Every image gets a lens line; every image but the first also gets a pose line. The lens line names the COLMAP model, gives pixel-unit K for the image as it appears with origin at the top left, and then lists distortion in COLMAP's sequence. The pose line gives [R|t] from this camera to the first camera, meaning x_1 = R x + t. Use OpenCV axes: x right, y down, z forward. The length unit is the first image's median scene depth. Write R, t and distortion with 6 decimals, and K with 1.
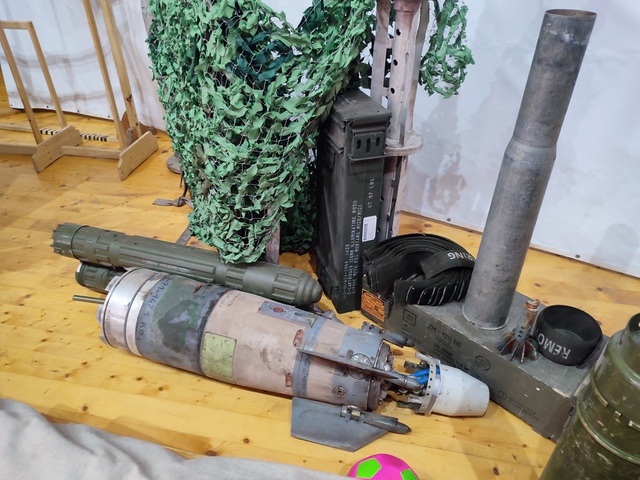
lens RADIAL K [[450.9, 0, 318.5], [0, 450.9, 241.0], [0, 0, 1]] dist [0.024566, -0.013437]
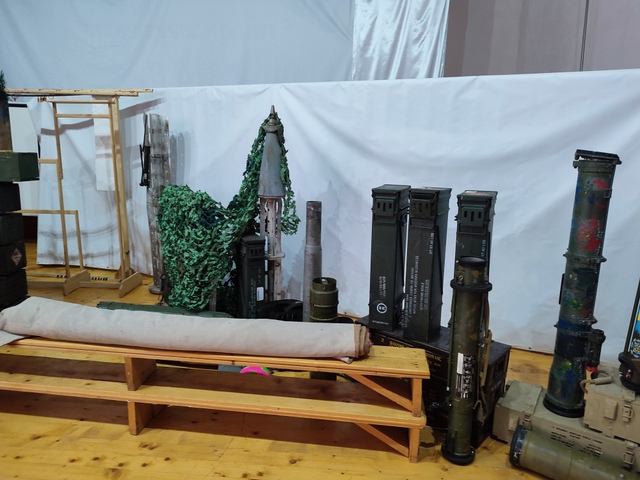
lens RADIAL K [[450.9, 0, 320.0], [0, 450.9, 239.2], [0, 0, 1]] dist [0.024566, -0.013437]
pose [[0.993663, -0.007985, 0.112118, 0.176413], [0.051502, 0.918954, -0.390988, 0.651546], [-0.099909, 0.394285, 0.913541, -1.190887]]
